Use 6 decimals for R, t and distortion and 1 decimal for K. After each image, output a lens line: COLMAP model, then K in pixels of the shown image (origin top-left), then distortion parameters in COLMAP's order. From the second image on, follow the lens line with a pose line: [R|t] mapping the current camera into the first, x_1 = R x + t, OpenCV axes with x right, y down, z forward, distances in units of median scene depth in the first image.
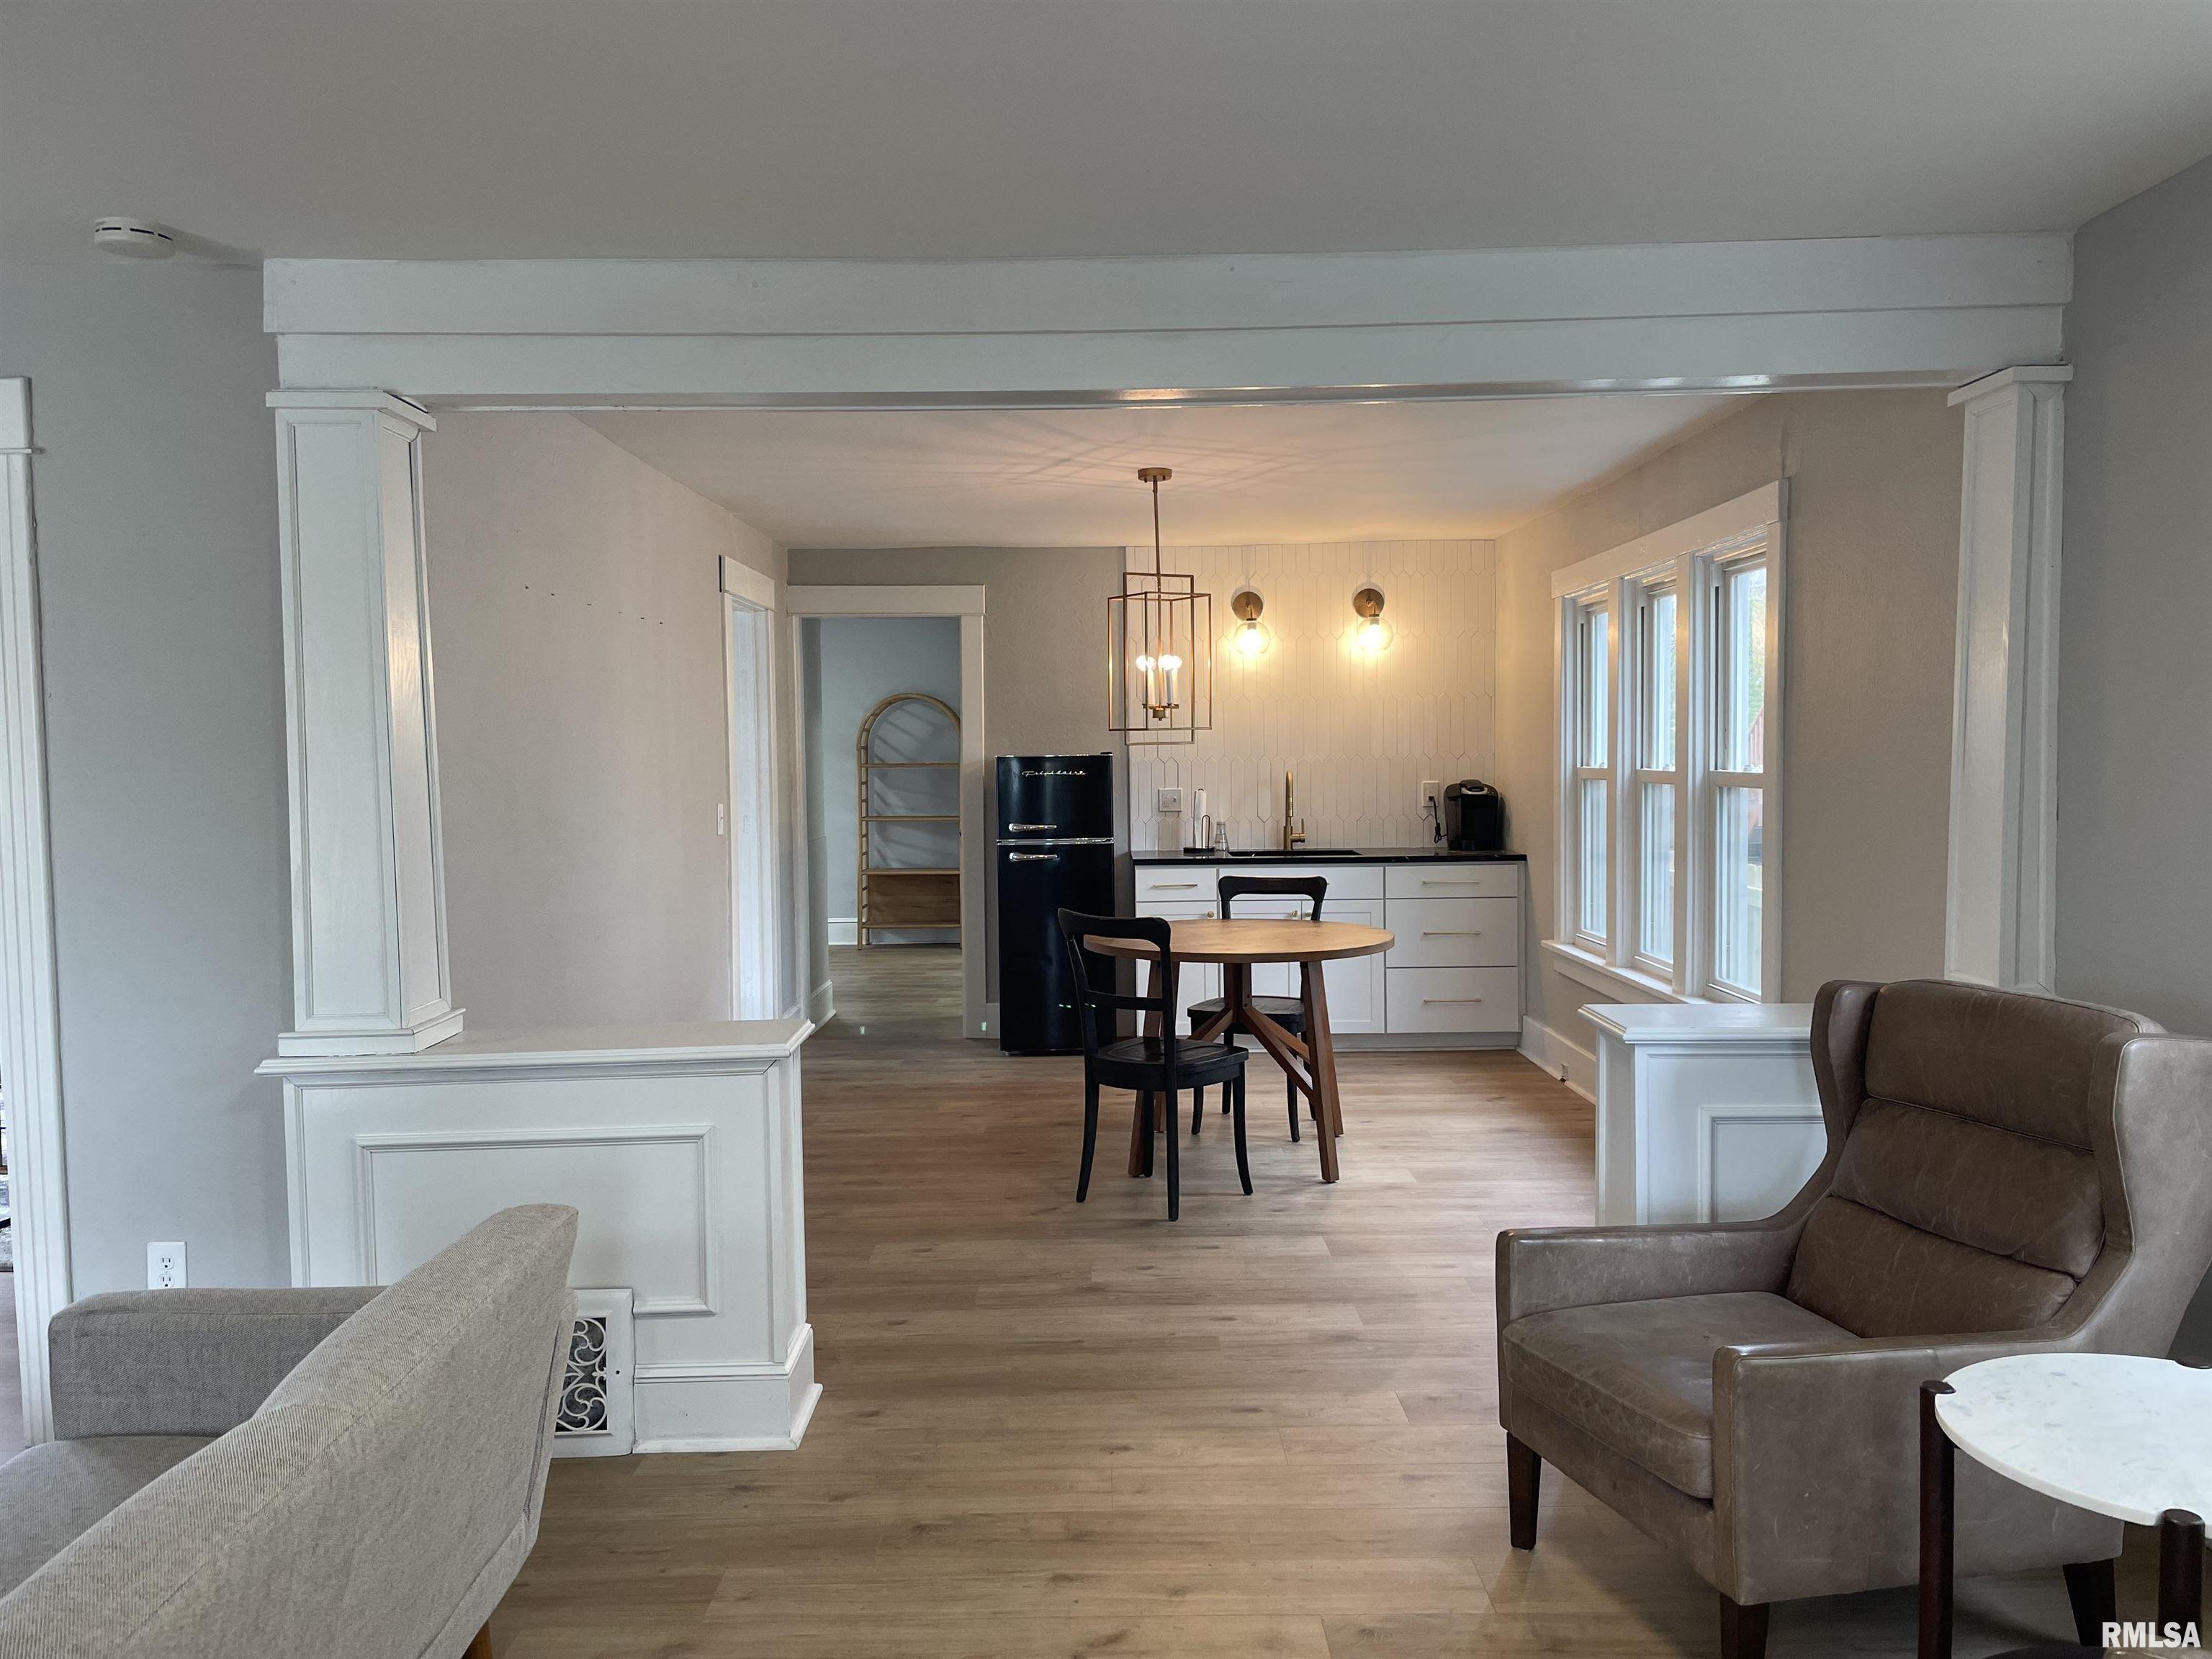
lens RADIAL K [[1671.5, 0, 1106.0], [0, 1671.5, 829.5], [0, 0, 1]] dist [0.085901, -0.115156]
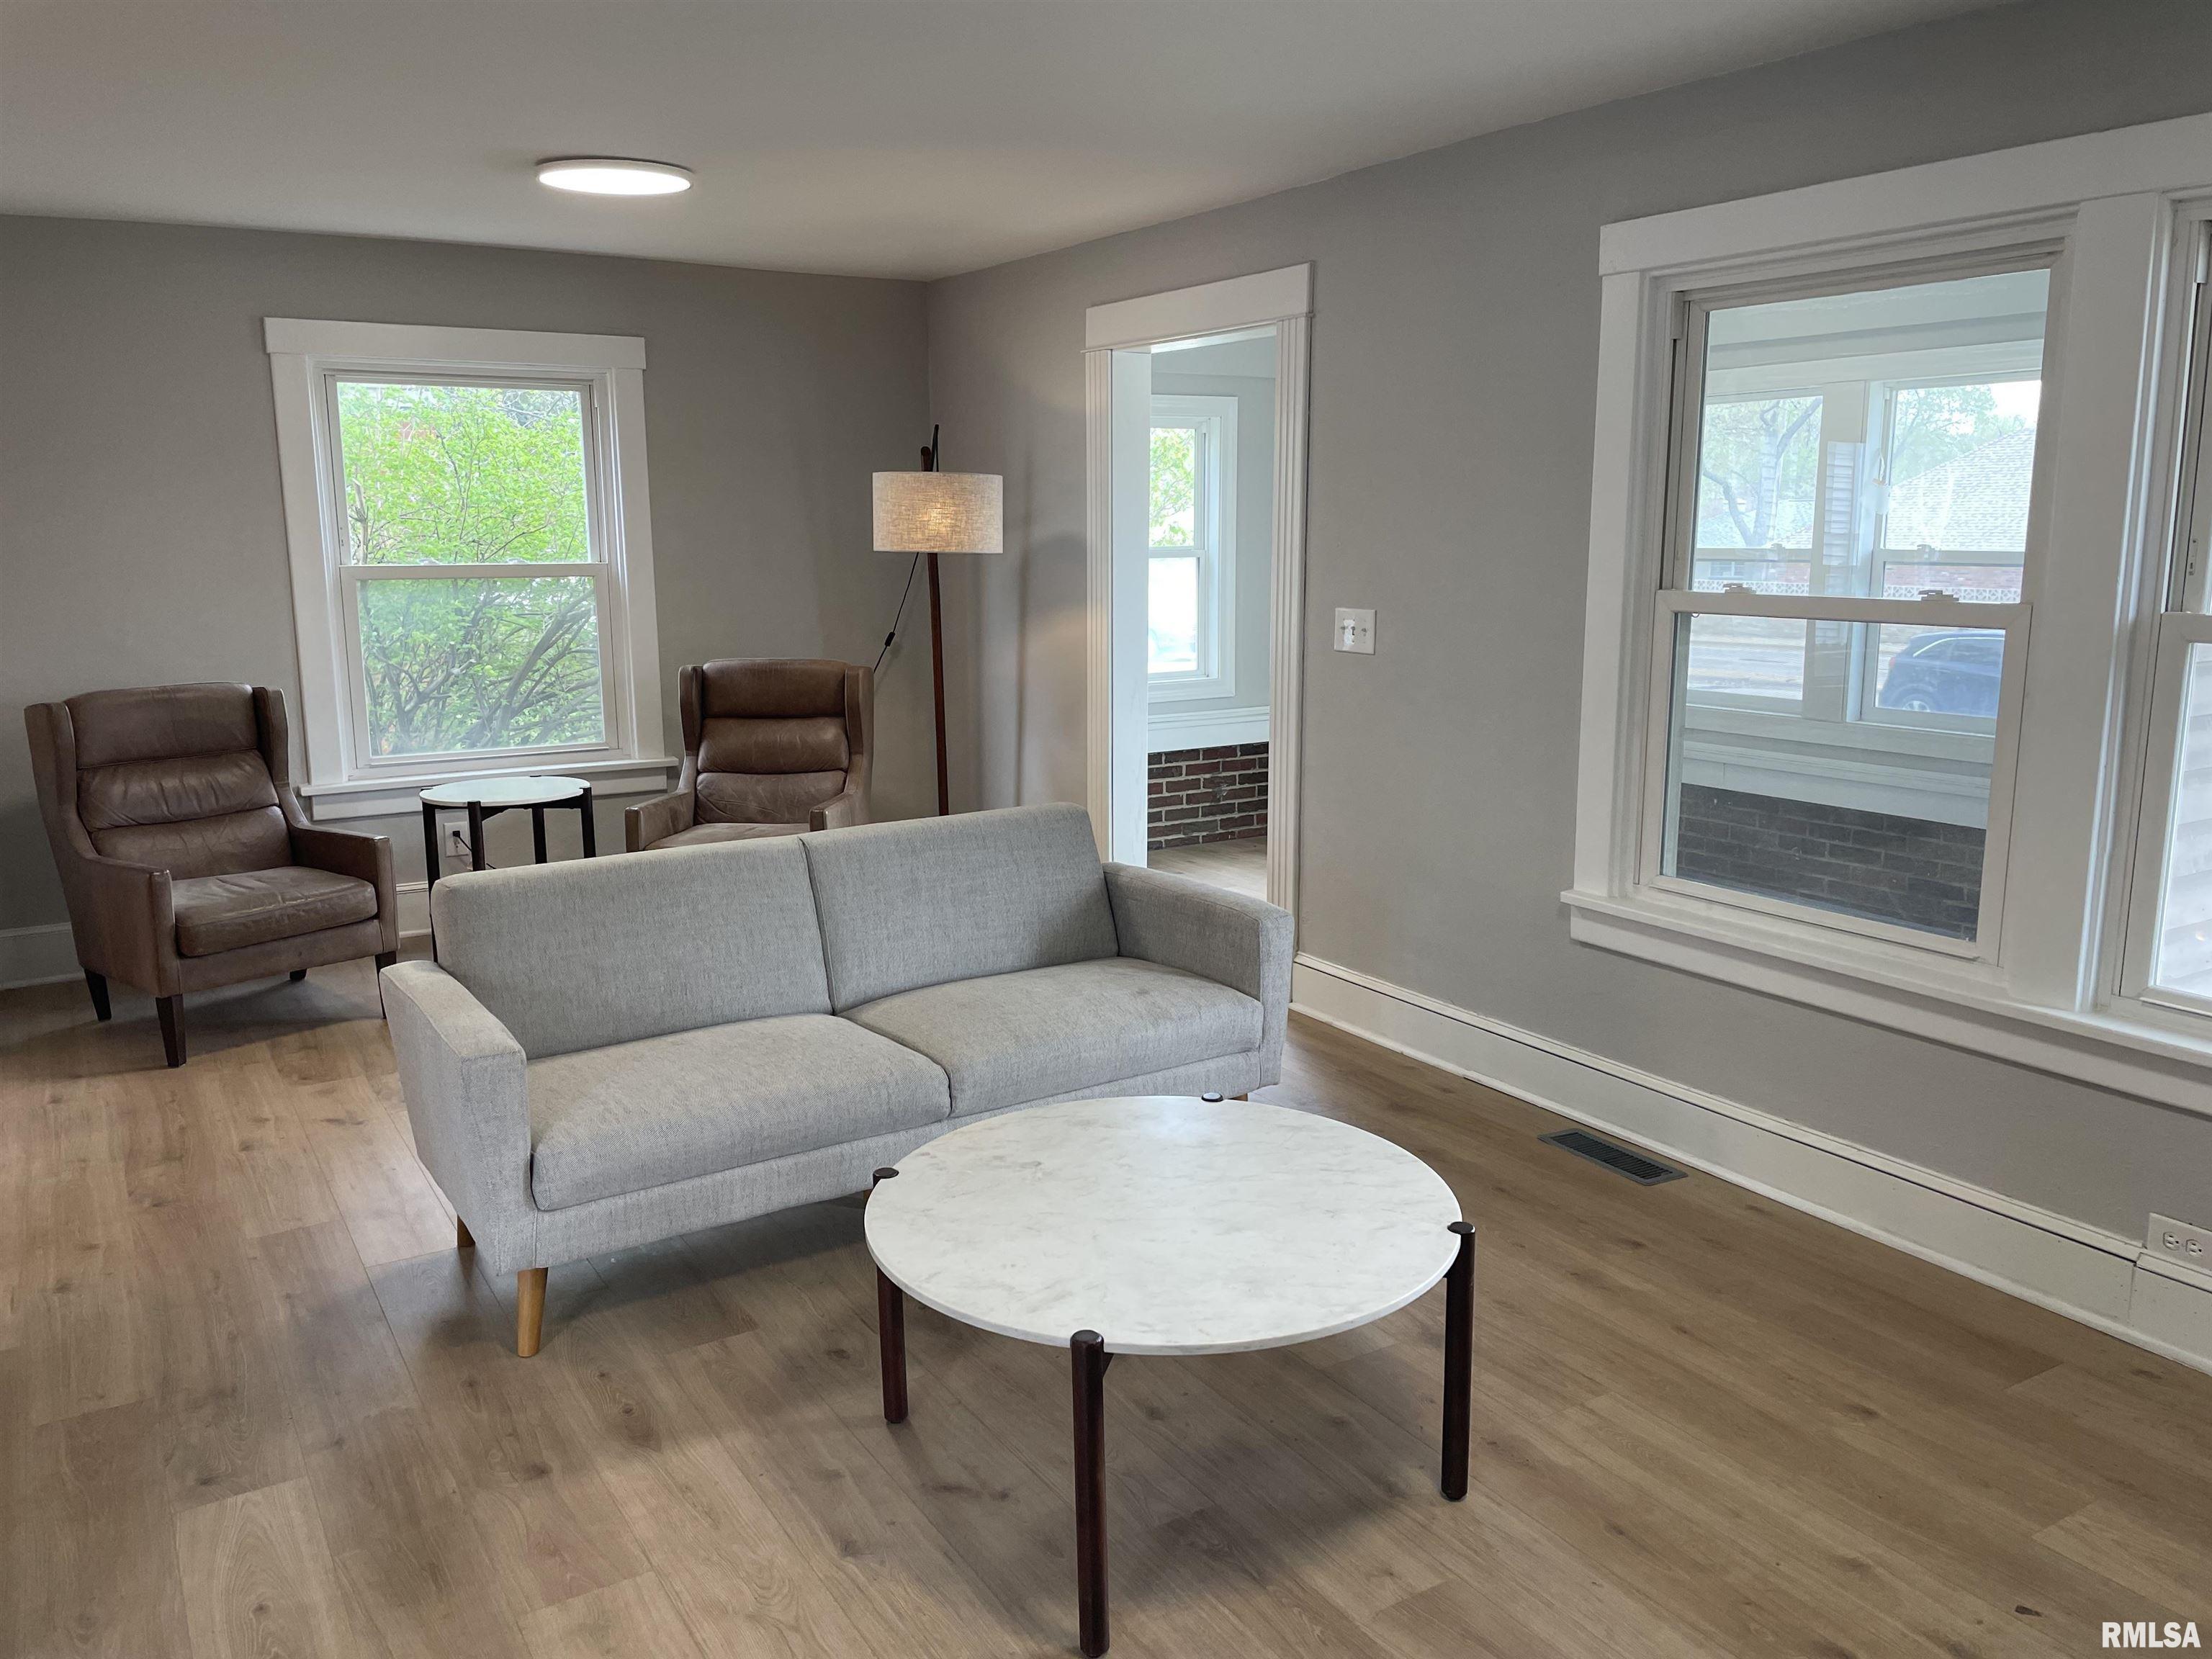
lens RADIAL K [[1664.5, 0, 1094.7], [0, 1664.5, 810.6], [0, 0, 1]] dist [0.093262, -0.143754]
pose [[-0.519530, -0.133670, 0.843932, -1.301851], [0.051191, 0.981044, 0.186901, -0.052666], [-0.852918, 0.140302, -0.502839, 0.894421]]
